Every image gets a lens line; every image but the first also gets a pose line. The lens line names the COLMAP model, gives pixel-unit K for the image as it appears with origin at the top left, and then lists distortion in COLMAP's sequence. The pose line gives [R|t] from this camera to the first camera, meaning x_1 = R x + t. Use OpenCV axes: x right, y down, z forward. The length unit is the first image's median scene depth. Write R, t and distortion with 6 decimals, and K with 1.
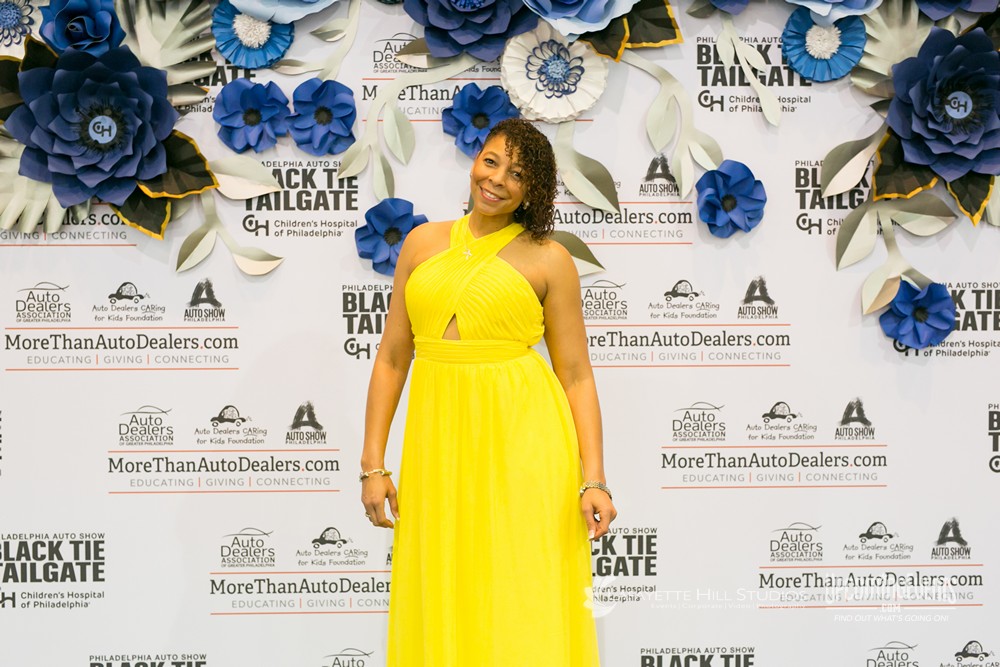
lens RADIAL K [[1387.7, 0, 487.0], [0, 1387.7, 315.8], [0, 0, 1]] dist [0.018517, 0.000000]
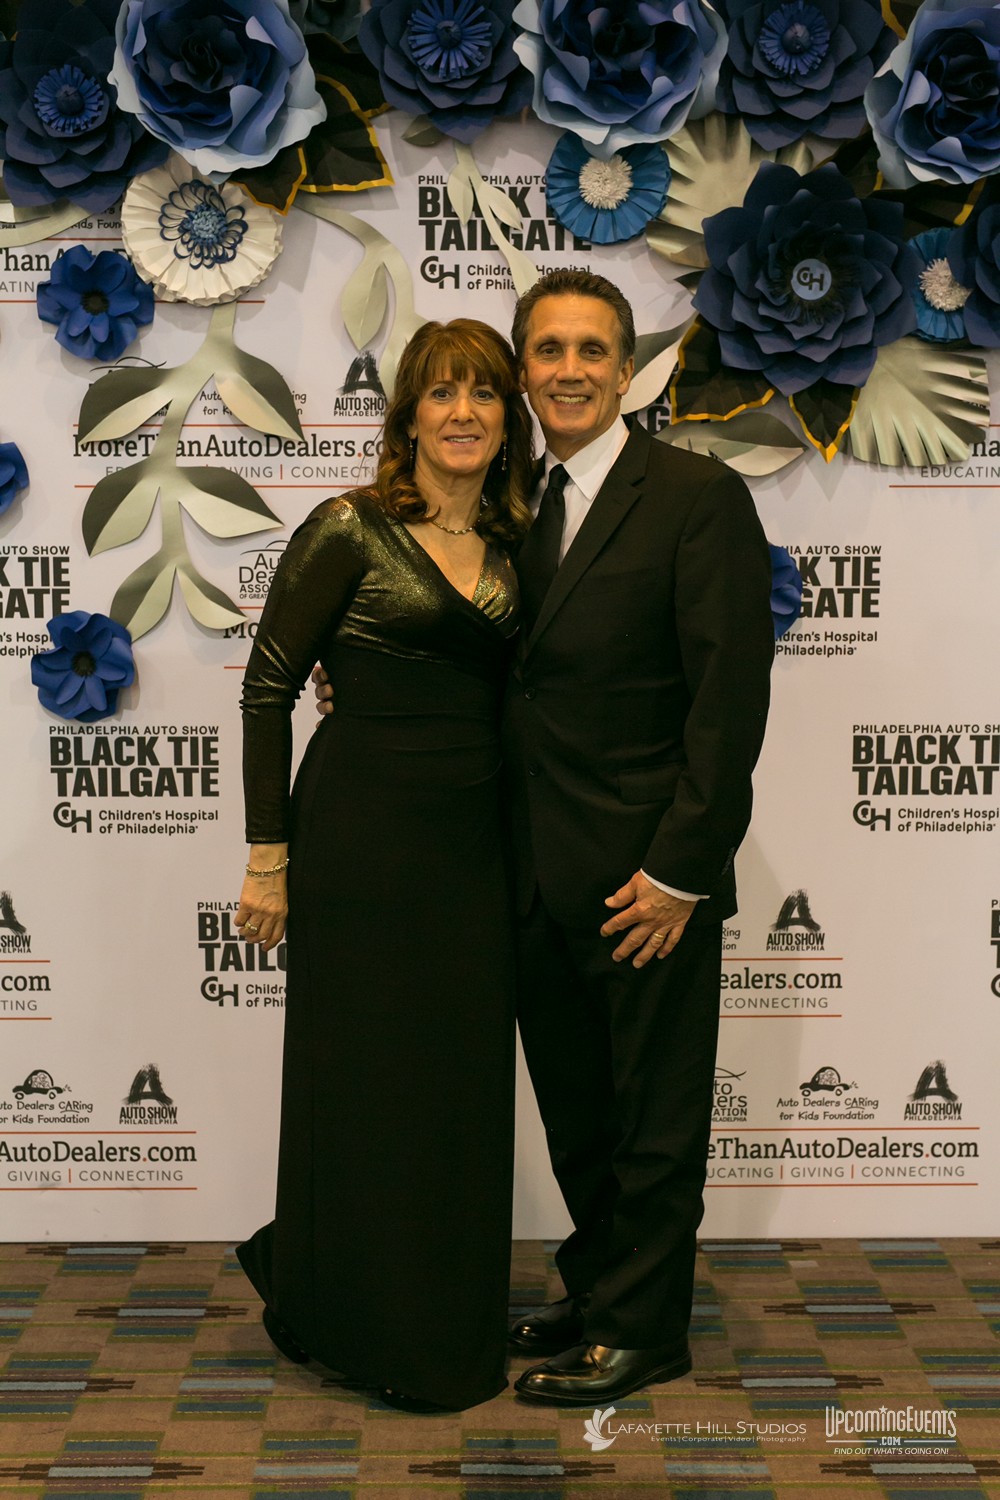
lens RADIAL K [[2081.5, 0, 489.3], [0, 2081.5, 740.3], [0, 0, 1]] dist [0.018517, 0.000000]
pose [[0.999671, 0.006268, -0.024857, 0.212931], [-0.004296, 0.996897, 0.078599, -0.008762], [0.025273, -0.078467, 0.996596, -0.020569]]
